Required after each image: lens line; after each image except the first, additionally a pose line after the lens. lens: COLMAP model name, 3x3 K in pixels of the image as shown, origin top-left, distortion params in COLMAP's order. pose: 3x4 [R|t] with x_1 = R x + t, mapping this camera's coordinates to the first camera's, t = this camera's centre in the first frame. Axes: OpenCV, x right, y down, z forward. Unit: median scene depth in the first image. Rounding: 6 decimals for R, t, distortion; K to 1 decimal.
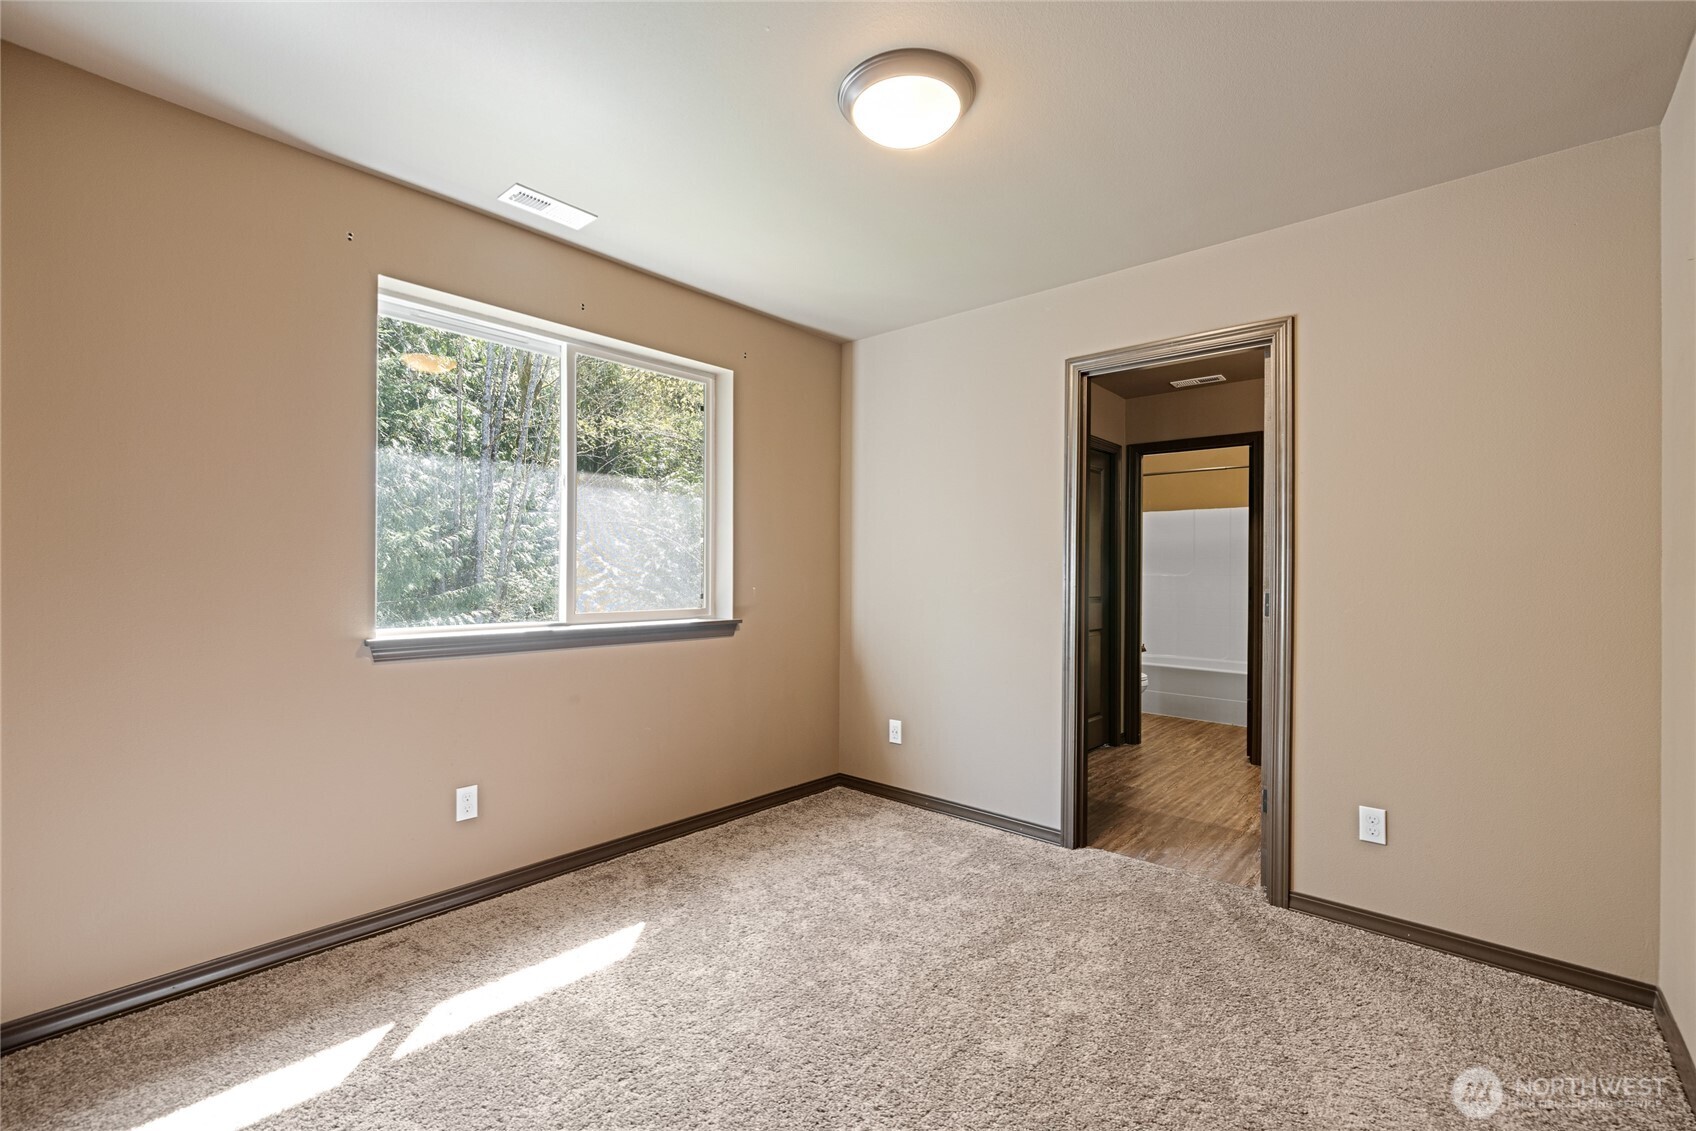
lens RADIAL K [[710.4, 0, 830.0], [0, 710.4, 557.9], [0, 0, 1]] dist [-0.000248, 0.000169]
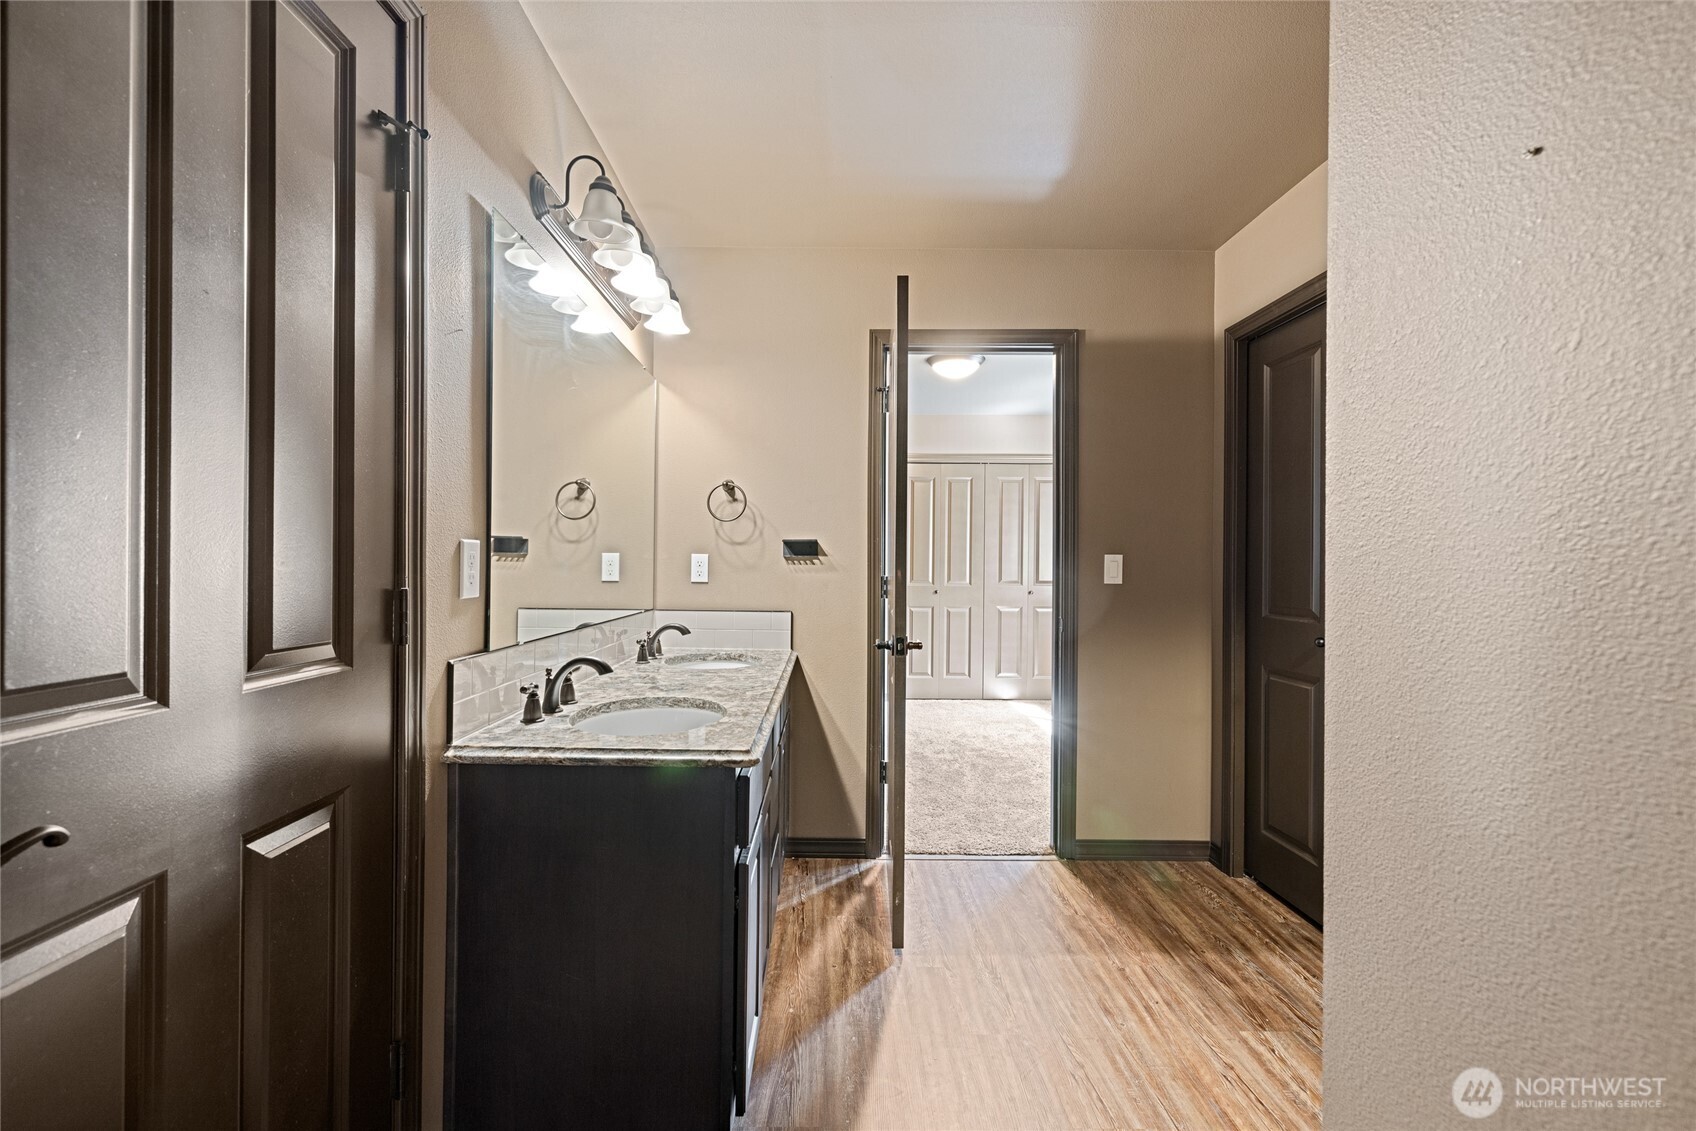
lens RADIAL K [[710.4, 0, 830.0], [0, 710.4, 557.9], [0, 0, 1]] dist [-0.000248, 0.000169]
pose [[-0.726010, -0.013174, -0.687558, 1.023361], [-0.006137, 0.999901, -0.012679, 0.030412], [0.687657, -0.004986, -0.726019, 1.241431]]
